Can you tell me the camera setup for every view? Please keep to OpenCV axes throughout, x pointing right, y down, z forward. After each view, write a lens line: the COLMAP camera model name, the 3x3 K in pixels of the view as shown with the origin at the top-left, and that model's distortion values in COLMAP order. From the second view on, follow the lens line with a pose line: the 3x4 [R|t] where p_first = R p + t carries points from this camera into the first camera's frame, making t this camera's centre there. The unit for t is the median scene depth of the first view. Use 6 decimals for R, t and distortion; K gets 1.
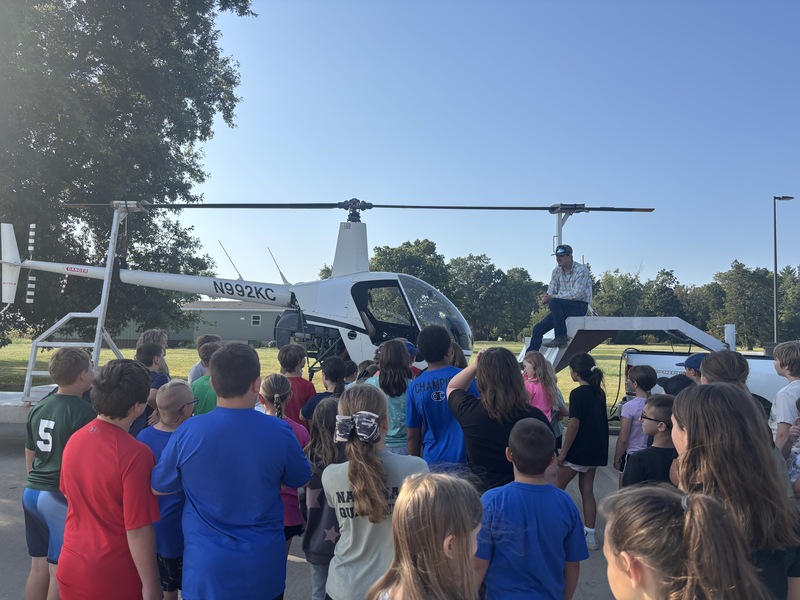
lens RADIAL K [[602.8, 0, 387.1], [0, 602.8, 303.8], [0, 0, 1]] dist [0.027911, 0.000611]
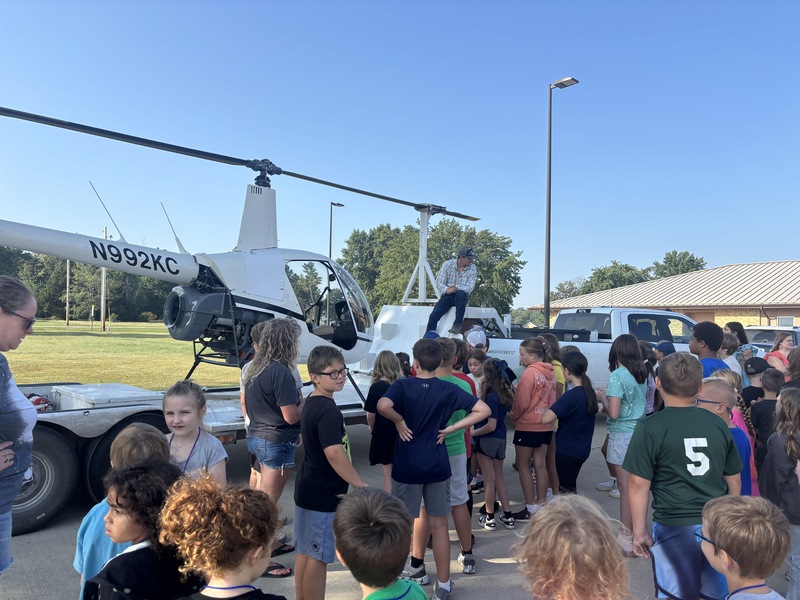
lens RADIAL K [[602.8, 0, 387.1], [0, 602.8, 303.8], [0, 0, 1]] dist [0.027911, 0.000611]
pose [[0.643788, 0.018773, 0.764974, -0.590644], [-0.050415, 0.998568, 0.017923, 0.004229], [-0.763542, -0.050105, 0.643812, 0.314708]]
